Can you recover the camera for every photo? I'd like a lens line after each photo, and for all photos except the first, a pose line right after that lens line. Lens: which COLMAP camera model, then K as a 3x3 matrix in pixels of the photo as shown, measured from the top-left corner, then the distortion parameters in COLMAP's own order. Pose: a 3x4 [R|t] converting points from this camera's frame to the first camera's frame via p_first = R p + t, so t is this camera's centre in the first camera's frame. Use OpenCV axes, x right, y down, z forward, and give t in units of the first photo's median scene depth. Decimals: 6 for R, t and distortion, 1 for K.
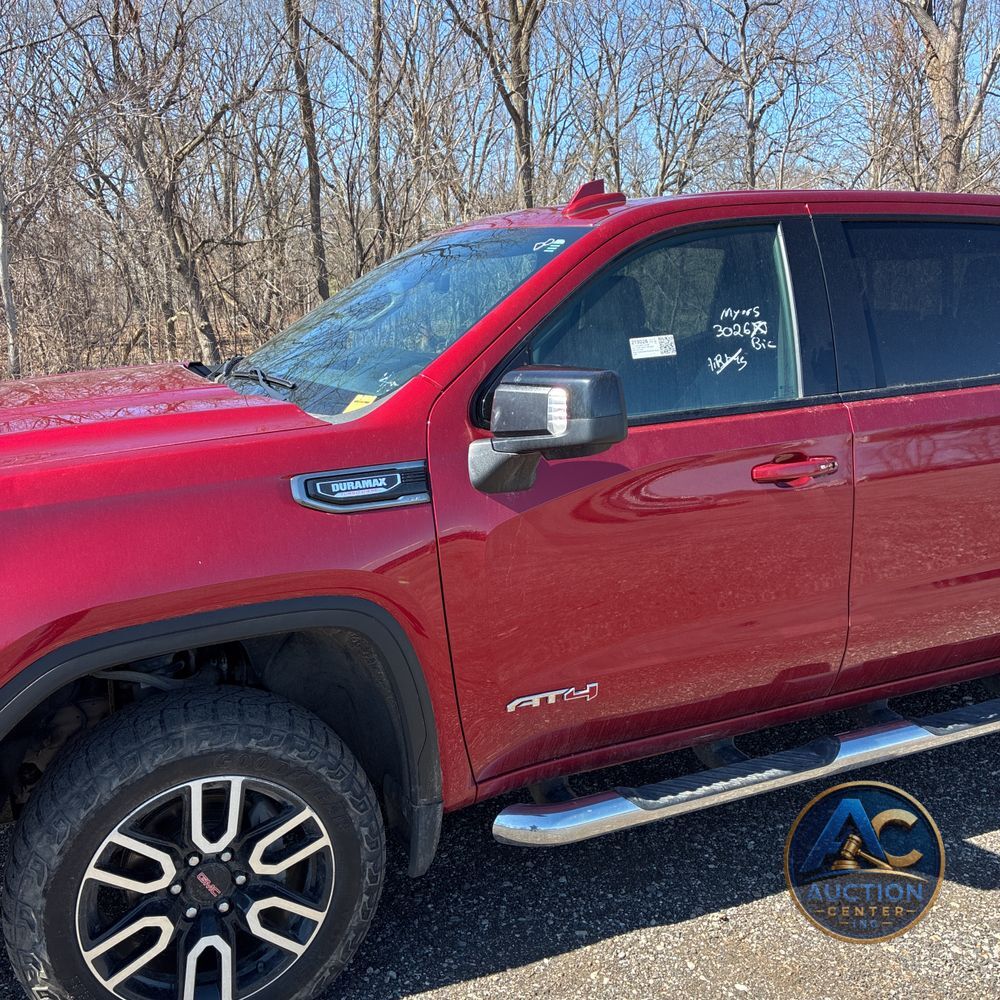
lens RADIAL K [[1022.5, 0, 500.0], [0, 1022.5, 500.0], [0, 0, 1]] dist [0.028661, -0.010489]
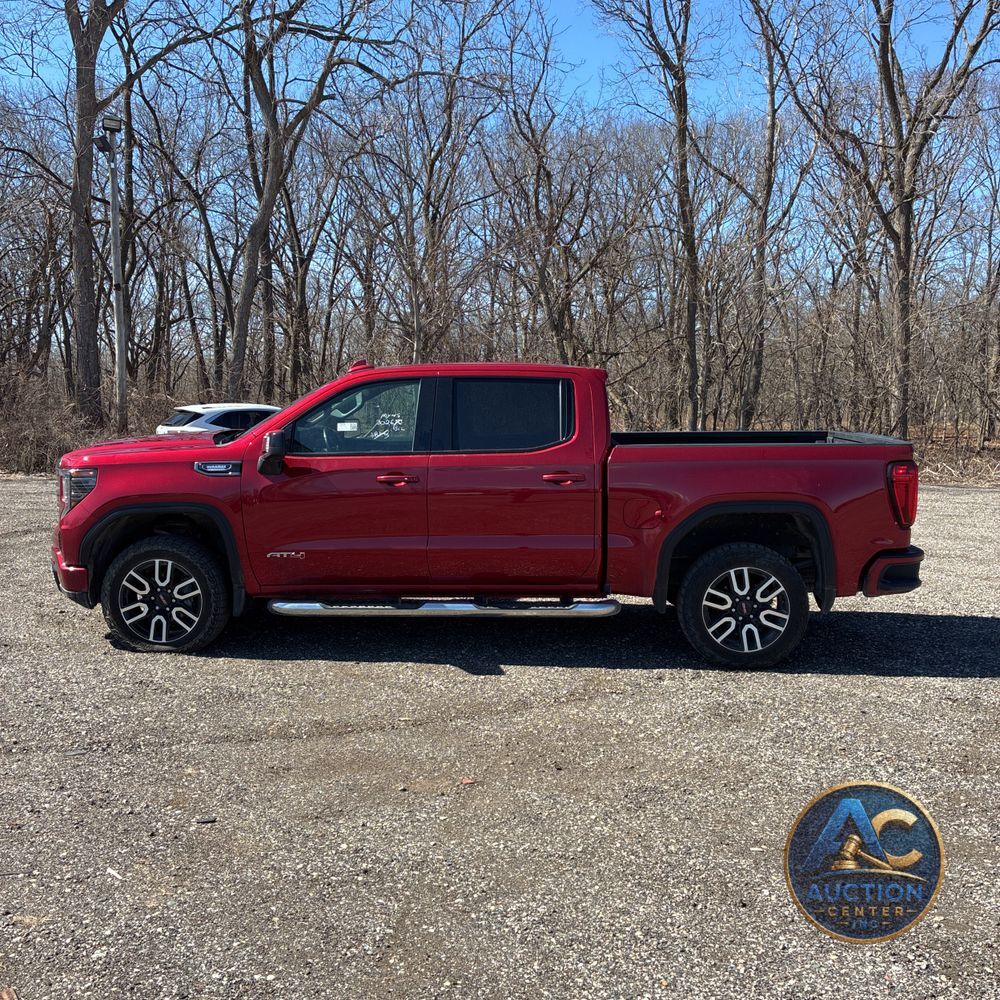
lens RADIAL K [[1019.1, 0, 511.0], [0, 1019.1, 498.7], [0, 0, 1]] dist [0.195180, -0.711707]
pose [[0.900831, 0.072201, -0.428125, 1.657209], [-0.111884, 0.991376, -0.068229, 0.160133], [0.419507, 0.109363, 0.901140, -1.136181]]
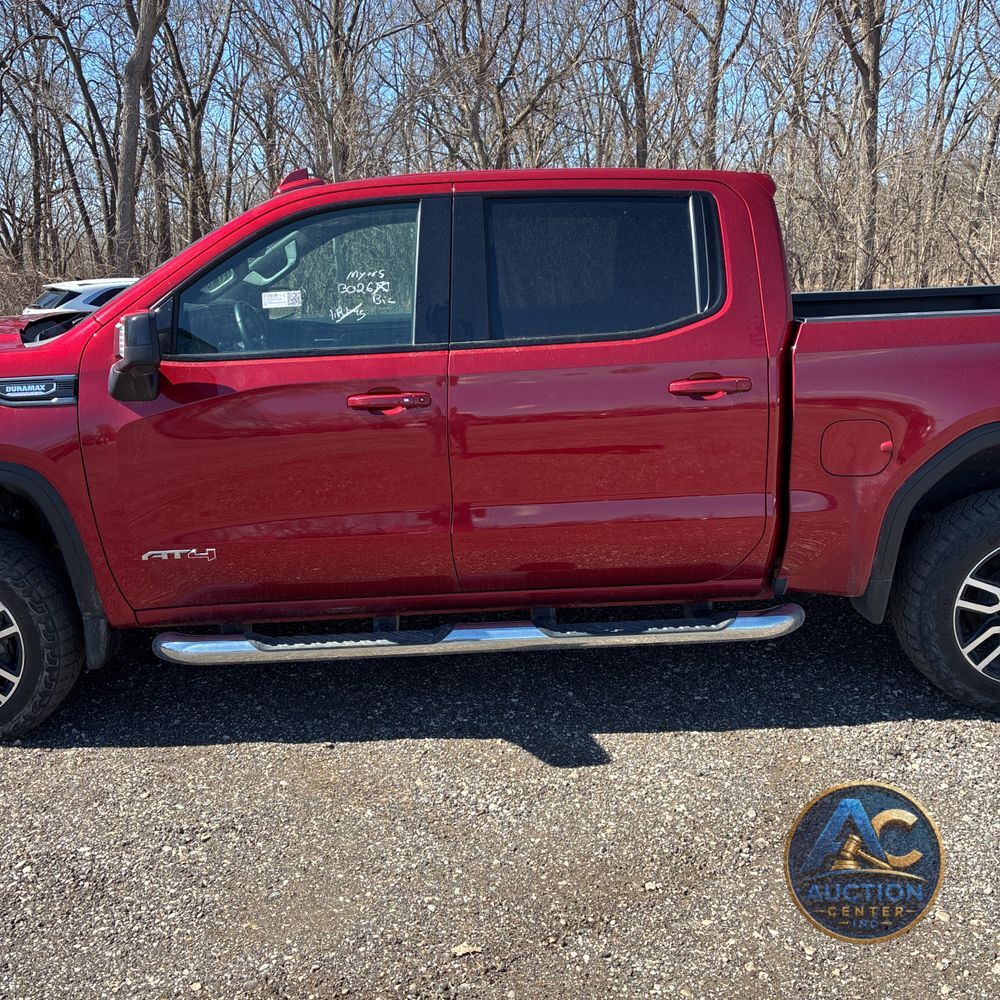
lens RADIAL K [[1015.6, 0, 508.8], [0, 1015.6, 496.4], [0, 0, 1]] dist [0.034343, -0.016436]
pose [[0.933694, 0.082472, -0.348445, 0.909873], [-0.070612, 0.996414, 0.046624, 0.019555], [0.351041, -0.018929, 0.936169, -0.121910]]
